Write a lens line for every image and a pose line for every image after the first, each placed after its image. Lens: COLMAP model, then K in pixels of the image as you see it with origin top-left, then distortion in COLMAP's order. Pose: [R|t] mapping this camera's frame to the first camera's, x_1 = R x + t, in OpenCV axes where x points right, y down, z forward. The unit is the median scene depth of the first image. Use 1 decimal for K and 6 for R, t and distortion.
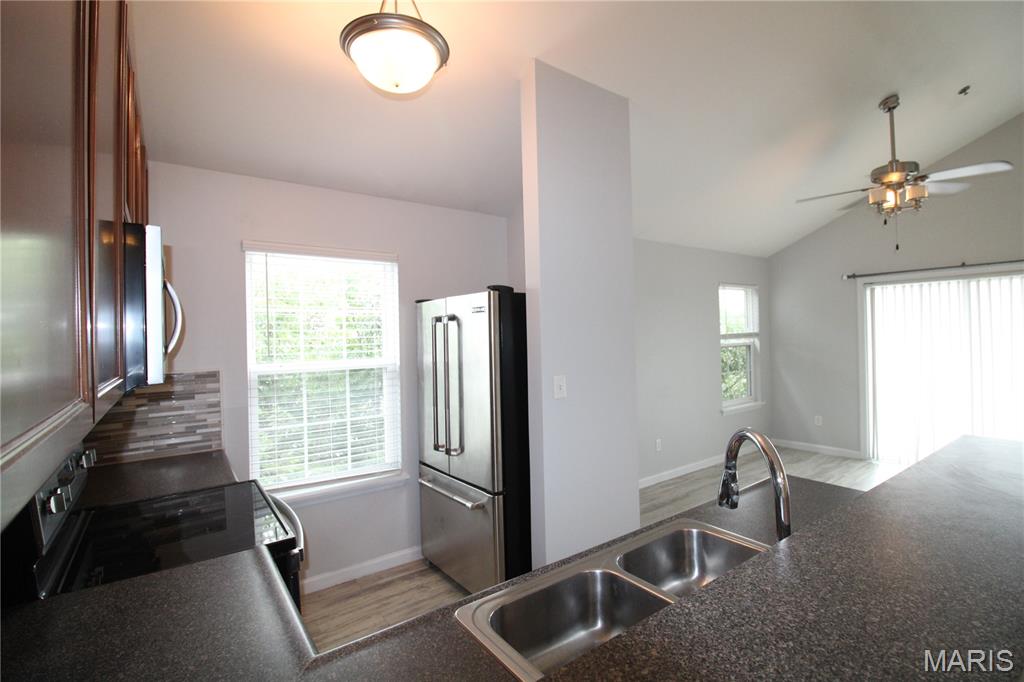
lens RADIAL K [[464.0, 0, 513.3], [0, 464.0, 330.0], [0, 0, 1]] dist [-0.009859, -0.005190]
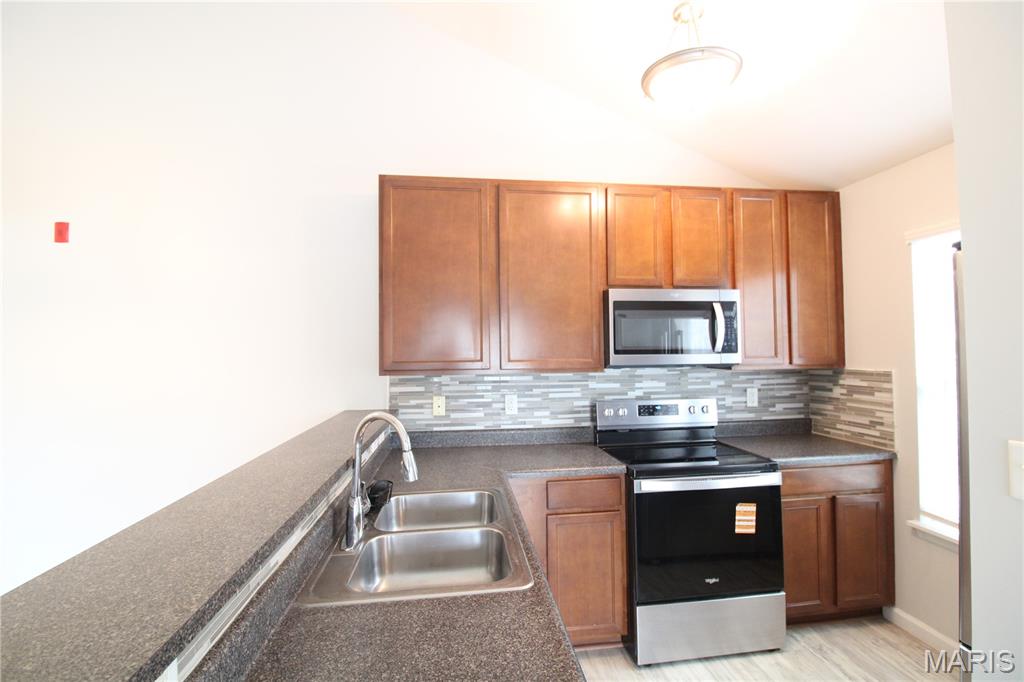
lens RADIAL K [[464.0, 0, 521.1], [0, 464.0, 337.0], [0, 0, 1]] dist [-0.009859, -0.005190]
pose [[-0.477274, 0.002530, -0.878751, 0.435924], [0.029639, 0.999473, -0.013220, 0.002575], [0.878255, -0.032355, -0.477098, 0.550668]]
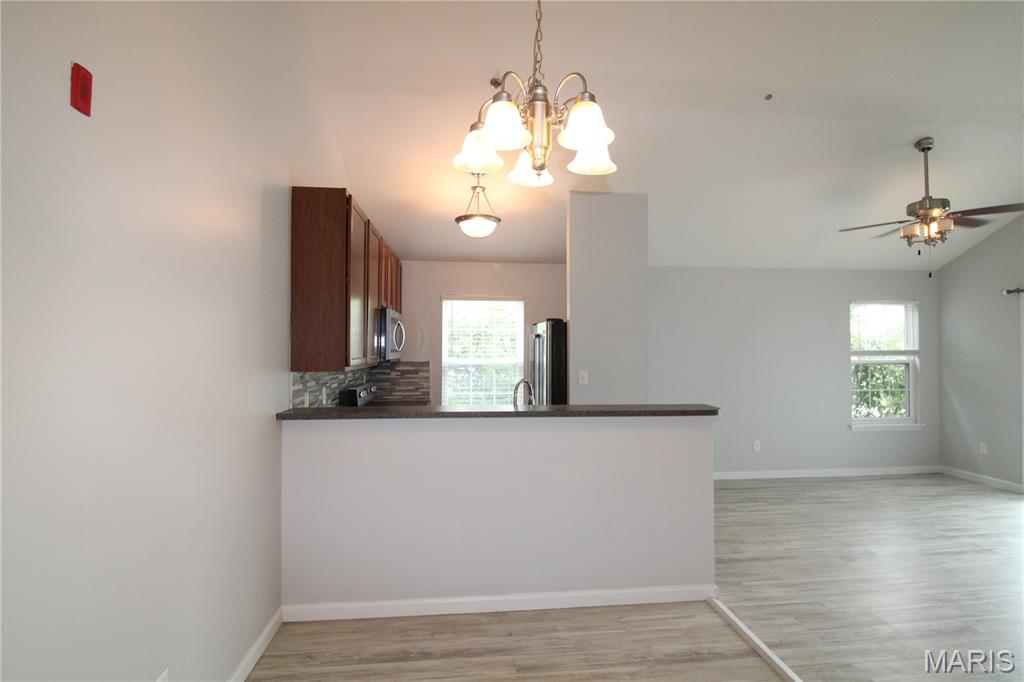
lens RADIAL K [[550.3, 0, 517.0], [0, 550.3, 338.9], [0, 0, 1]] dist [0.003715, -0.010883]
pose [[0.869961, 0.016045, -0.492859, 0.617926], [-0.015221, 0.999868, 0.005684, -0.019455], [0.492885, 0.002557, 0.870091, -0.632379]]
